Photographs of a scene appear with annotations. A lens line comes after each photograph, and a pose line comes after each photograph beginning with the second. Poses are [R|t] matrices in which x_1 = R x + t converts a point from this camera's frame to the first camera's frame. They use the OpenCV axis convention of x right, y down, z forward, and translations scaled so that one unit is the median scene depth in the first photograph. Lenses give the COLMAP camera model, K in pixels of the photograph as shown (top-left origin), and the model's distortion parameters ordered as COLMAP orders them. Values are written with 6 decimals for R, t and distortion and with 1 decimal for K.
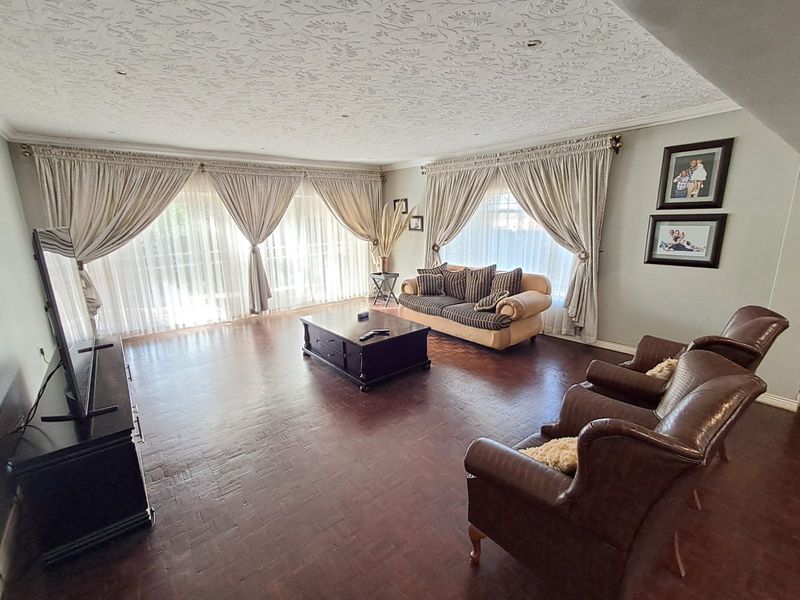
lens RADIAL K [[362.6, 0, 399.2], [0, 362.6, 295.3], [0, 0, 1]] dist [0.001670, 0.001087]
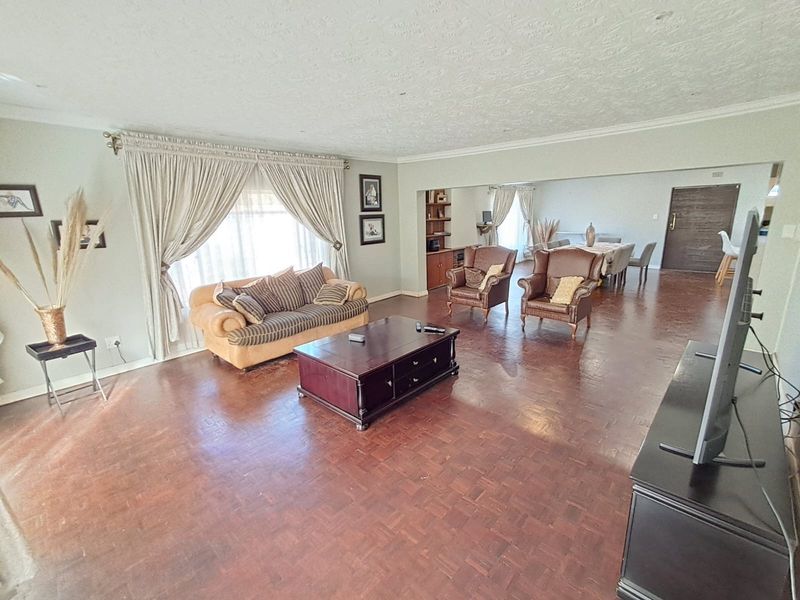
lens RADIAL K [[362.6, 0, 396.2], [0, 362.6, 298.9], [0, 0, 1]] dist [0.001670, 0.001087]
pose [[-0.128453, -0.206866, 0.969900, -0.954908], [0.241800, 0.941954, 0.232929, -0.205486], [-0.961786, 0.264442, -0.070976, 1.050689]]
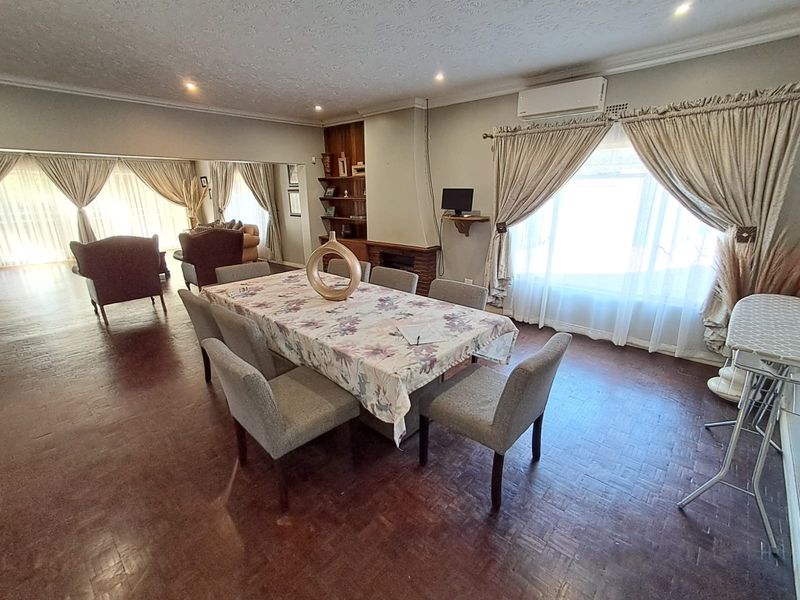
lens RADIAL K [[362.6, 0, 399.7], [0, 362.6, 298.8], [0, 0, 1]] dist [0.001670, 0.001087]
pose [[0.990540, -0.031433, 0.133572, 0.996667], [0.020637, 0.996463, 0.081455, 0.198248], [-0.135660, -0.077928, 0.987686, -0.964042]]
